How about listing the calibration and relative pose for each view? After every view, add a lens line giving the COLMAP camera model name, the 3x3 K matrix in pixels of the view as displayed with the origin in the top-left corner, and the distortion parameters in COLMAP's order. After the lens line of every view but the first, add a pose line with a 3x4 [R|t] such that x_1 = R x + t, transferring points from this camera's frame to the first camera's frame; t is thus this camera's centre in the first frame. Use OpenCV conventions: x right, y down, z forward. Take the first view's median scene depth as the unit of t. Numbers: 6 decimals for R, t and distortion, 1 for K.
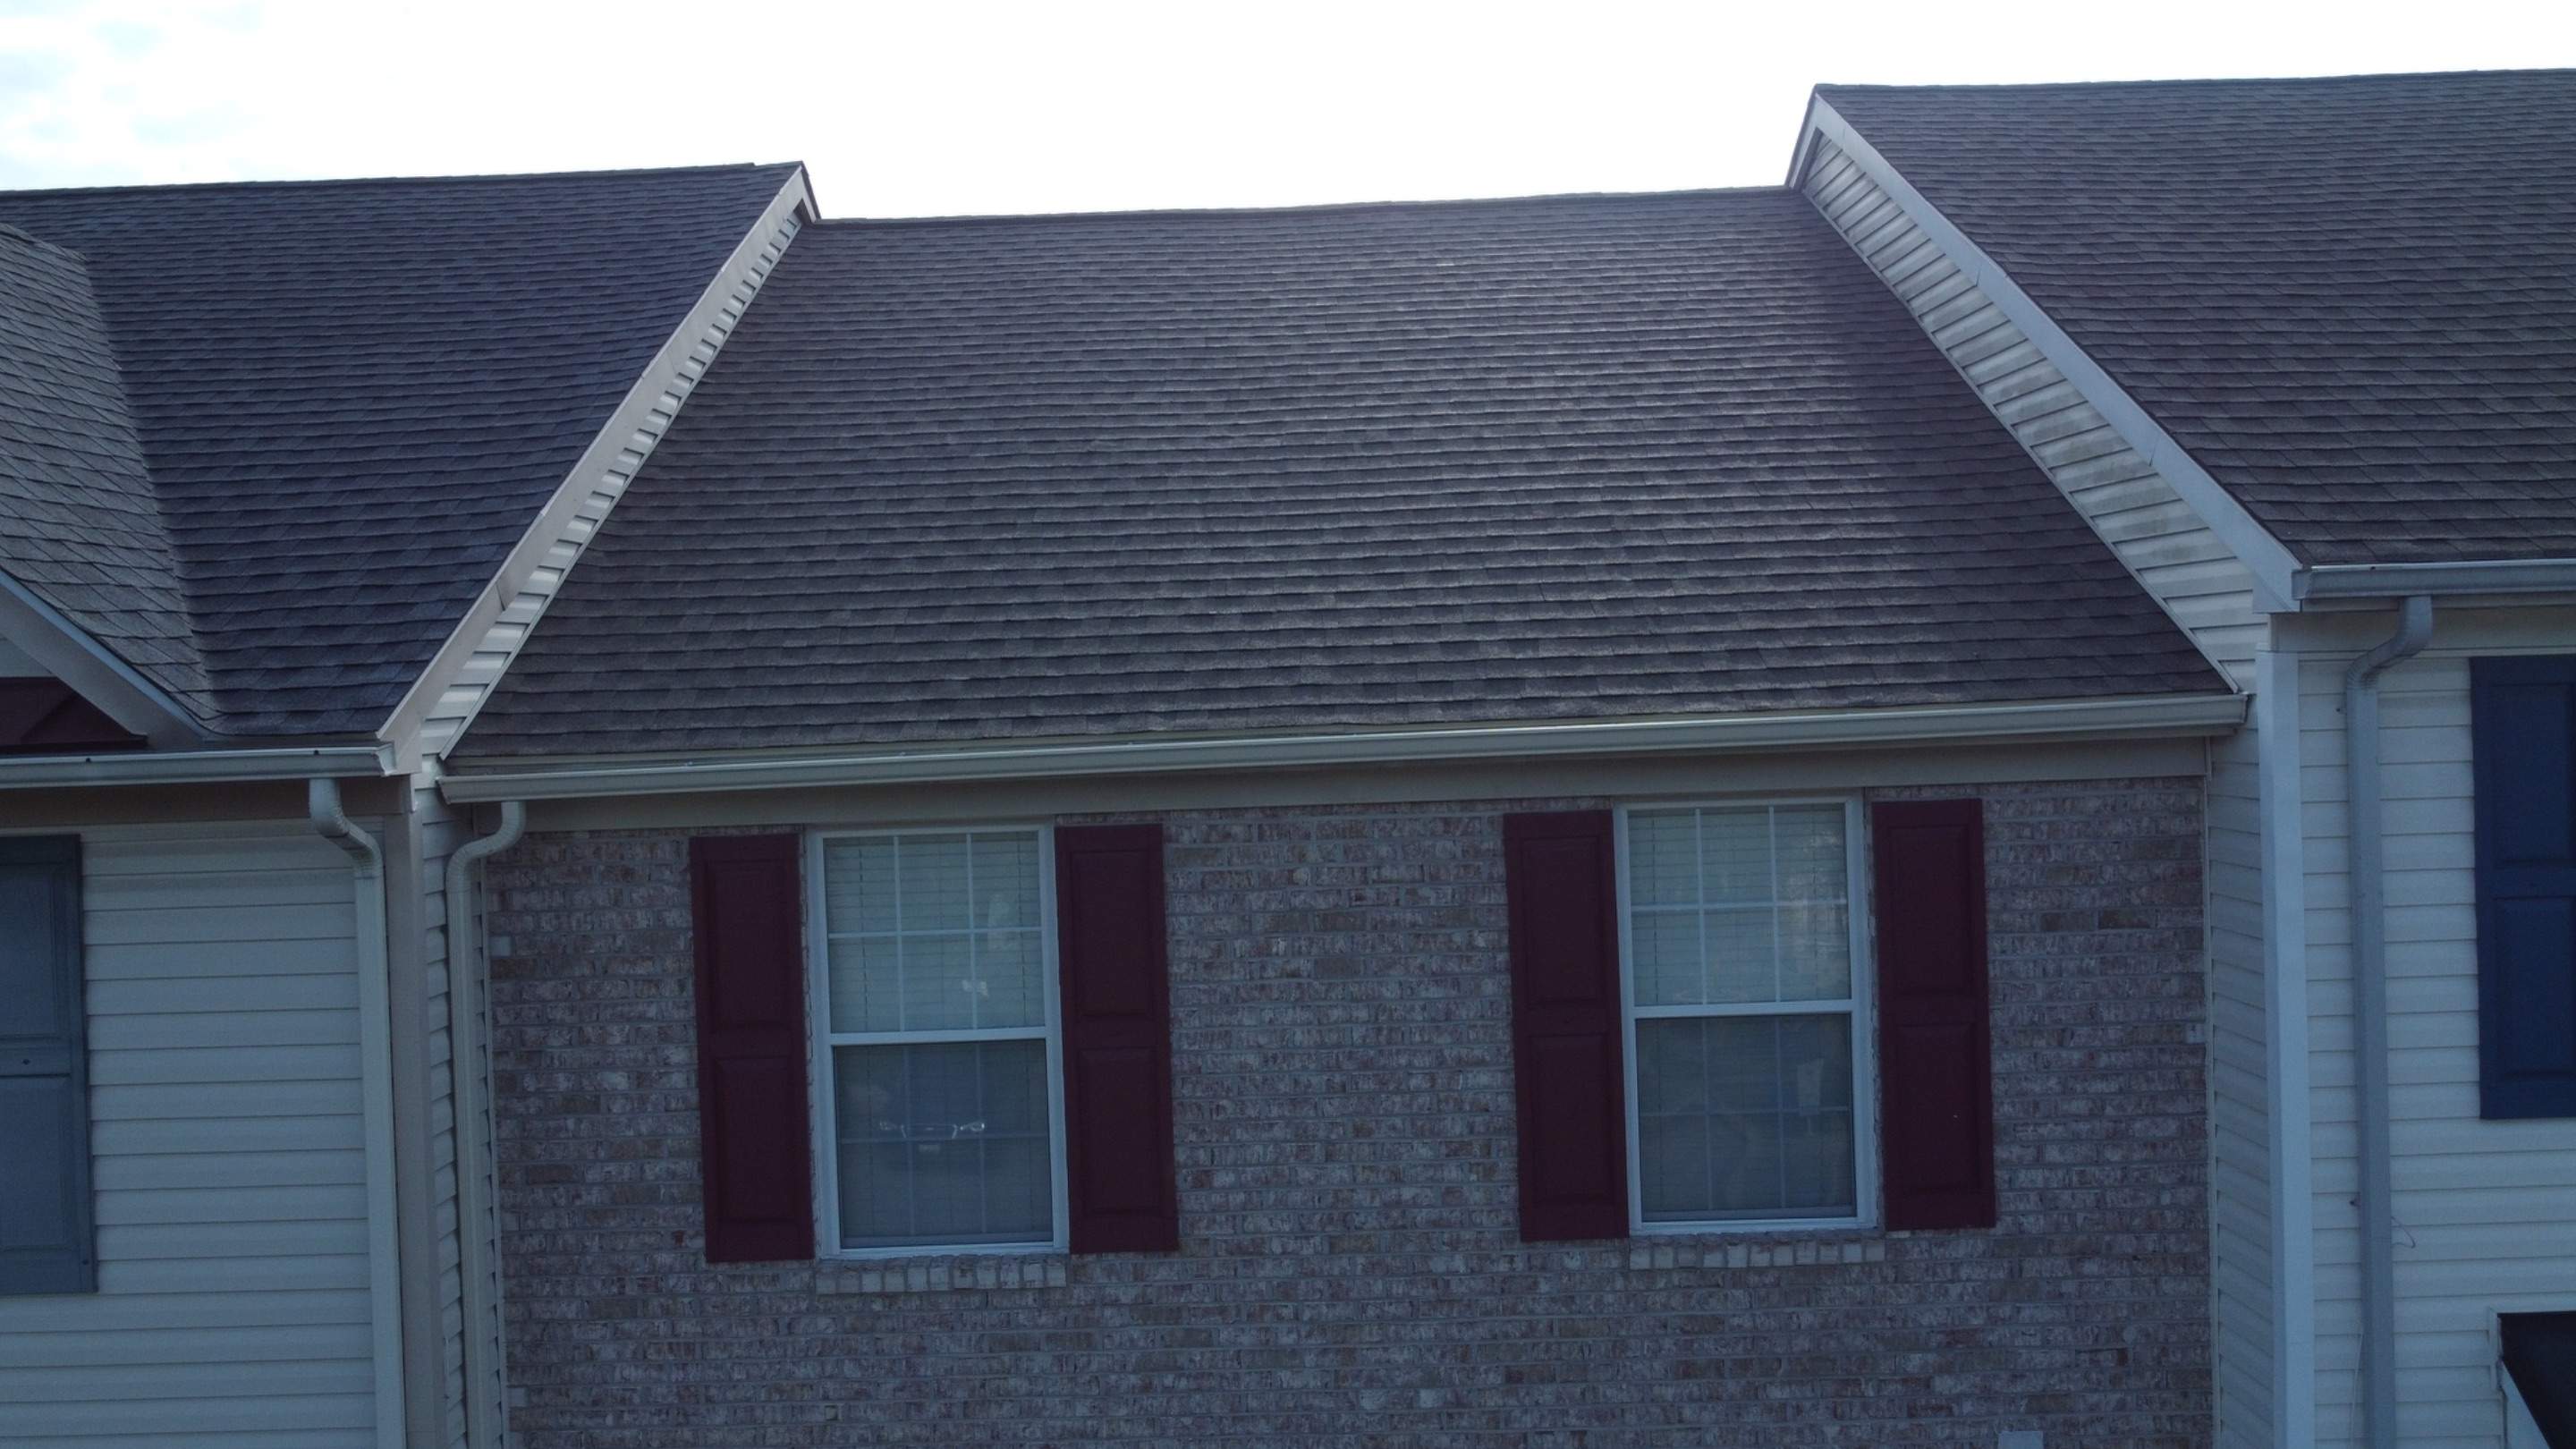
lens RADIAL K [[1947.1, 0, 1286.9], [0, 1947.1, 720.4], [0, 0, 1]] dist [-0.003823, -0.014888]
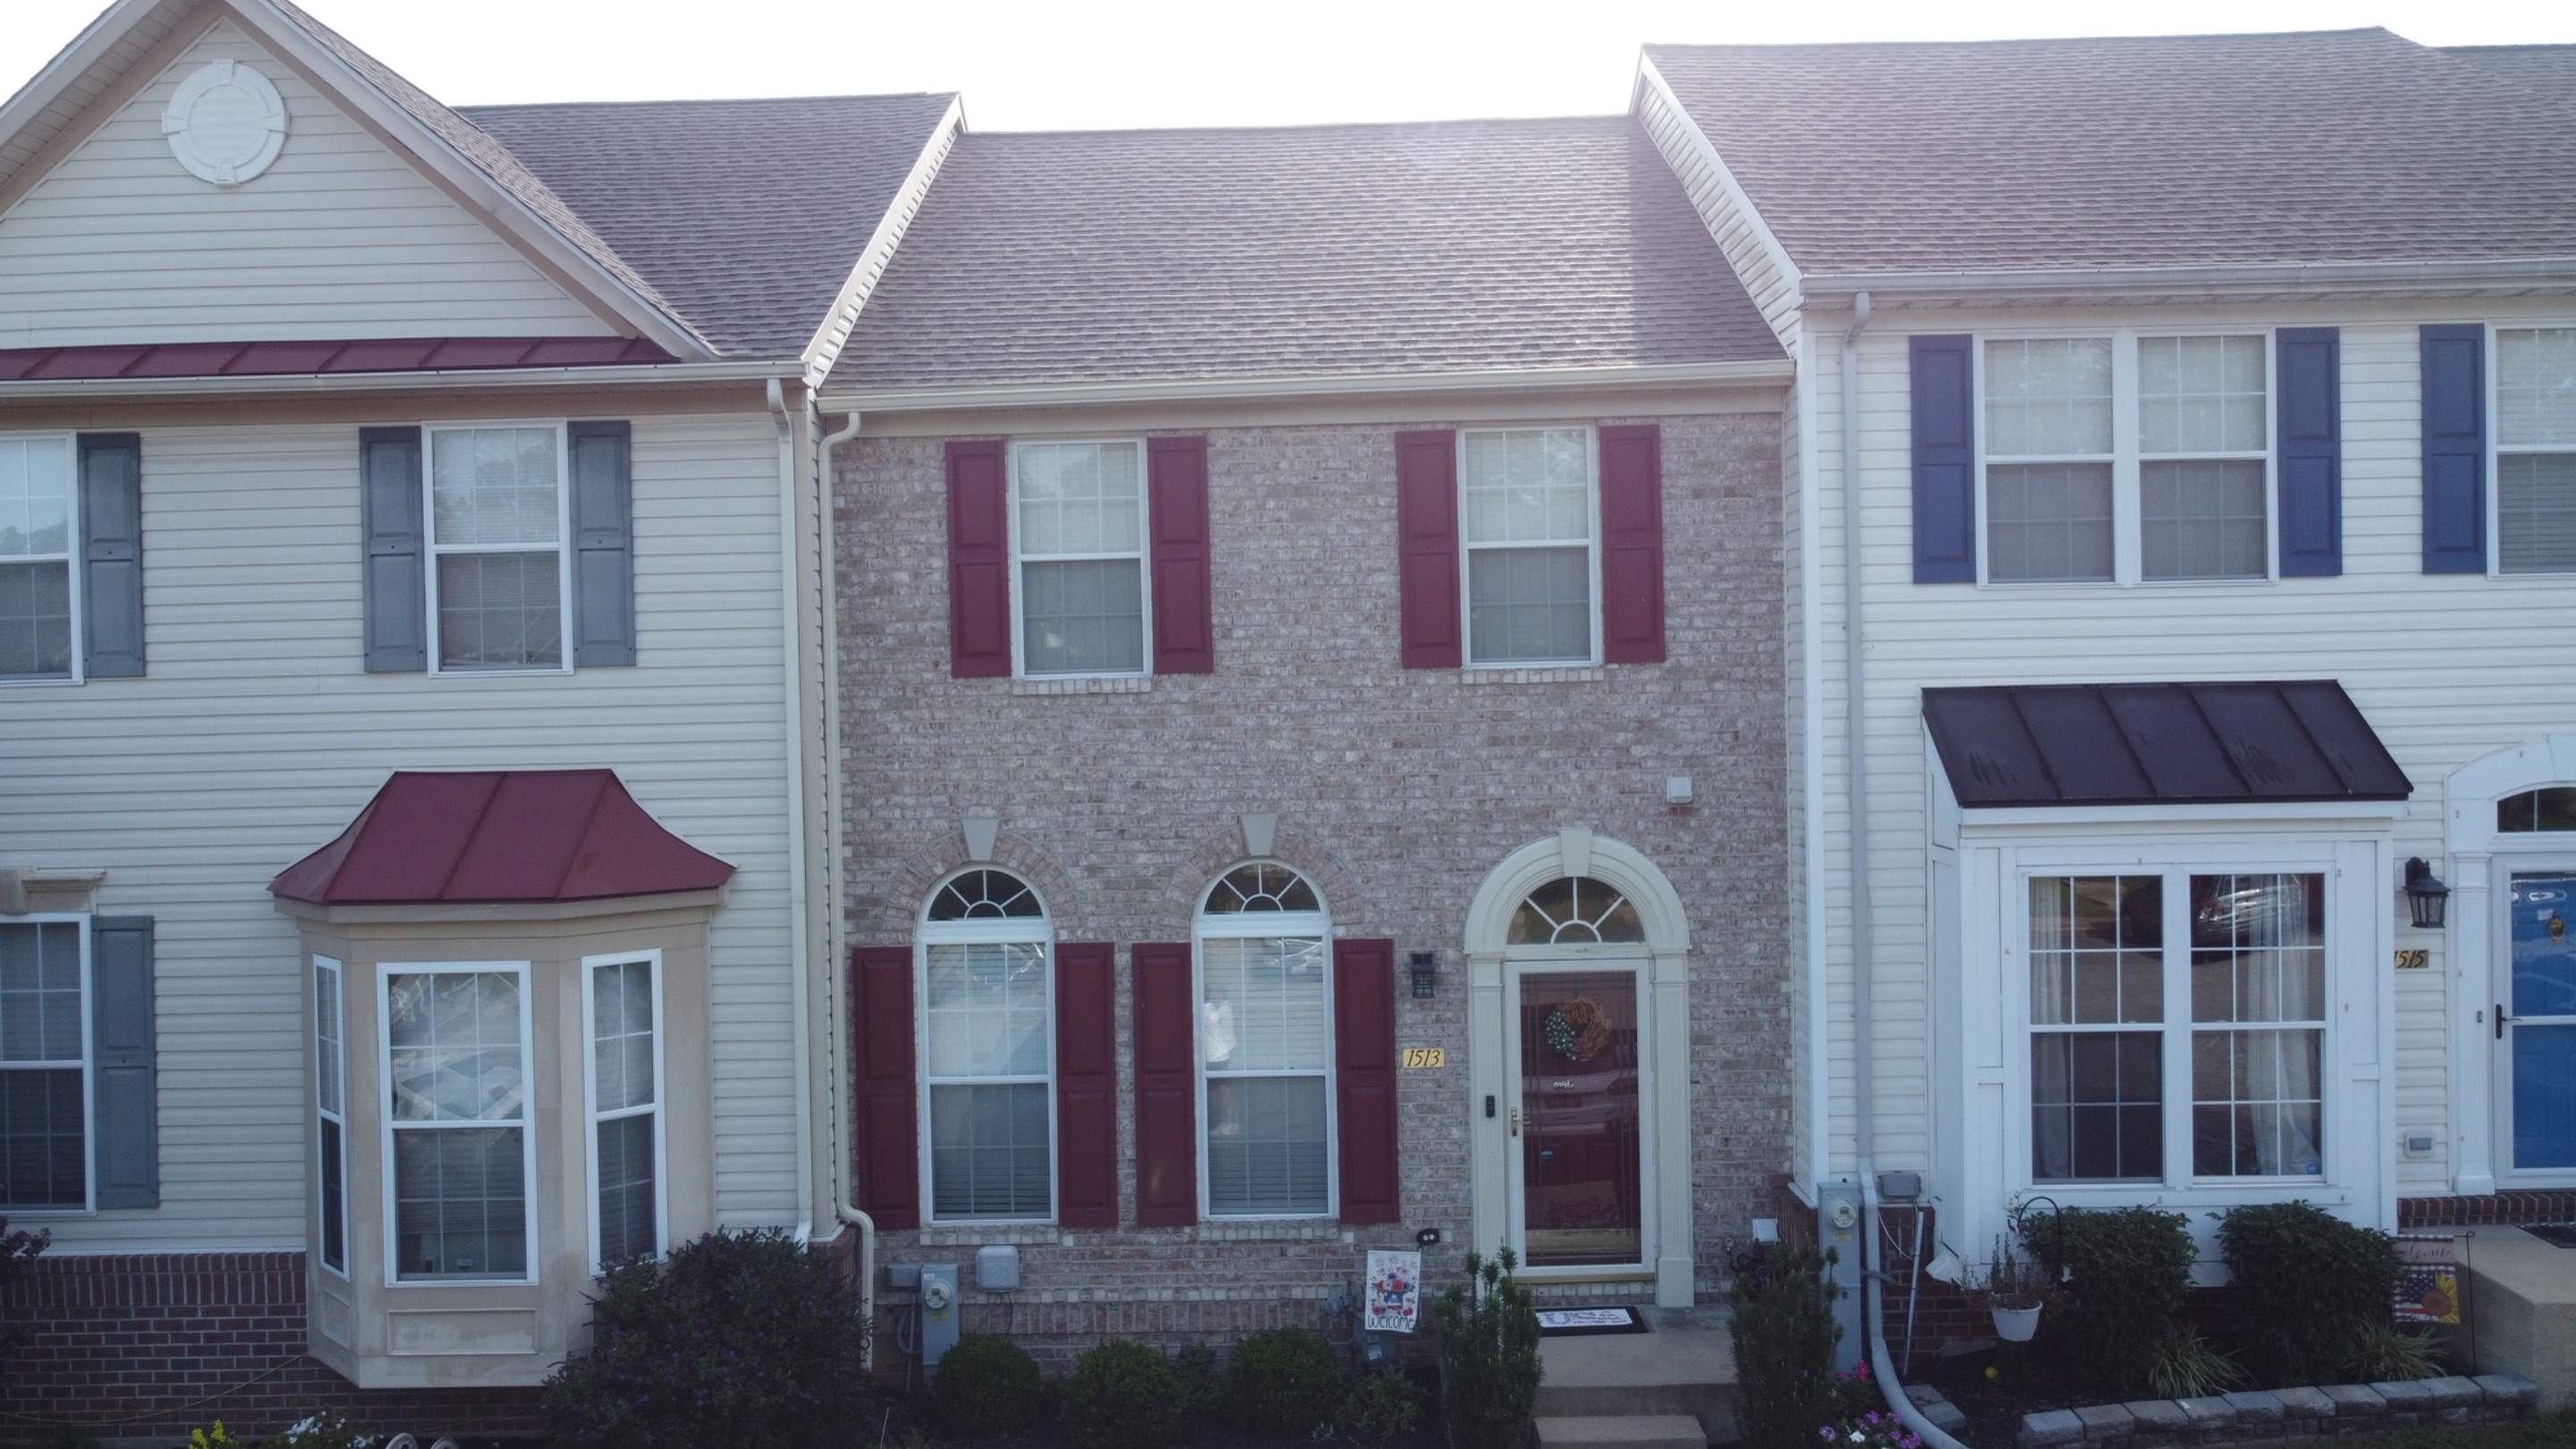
lens RADIAL K [[1947.1, 0, 1288.3], [0, 1947.1, 724.7], [0, 0, 1]] dist [-0.003823, -0.014888]
pose [[0.999927, 0.009613, -0.007276, 0.027660], [-0.009585, 0.999946, 0.003910, 0.313117], [0.007313, -0.003840, 0.999966, -0.807007]]
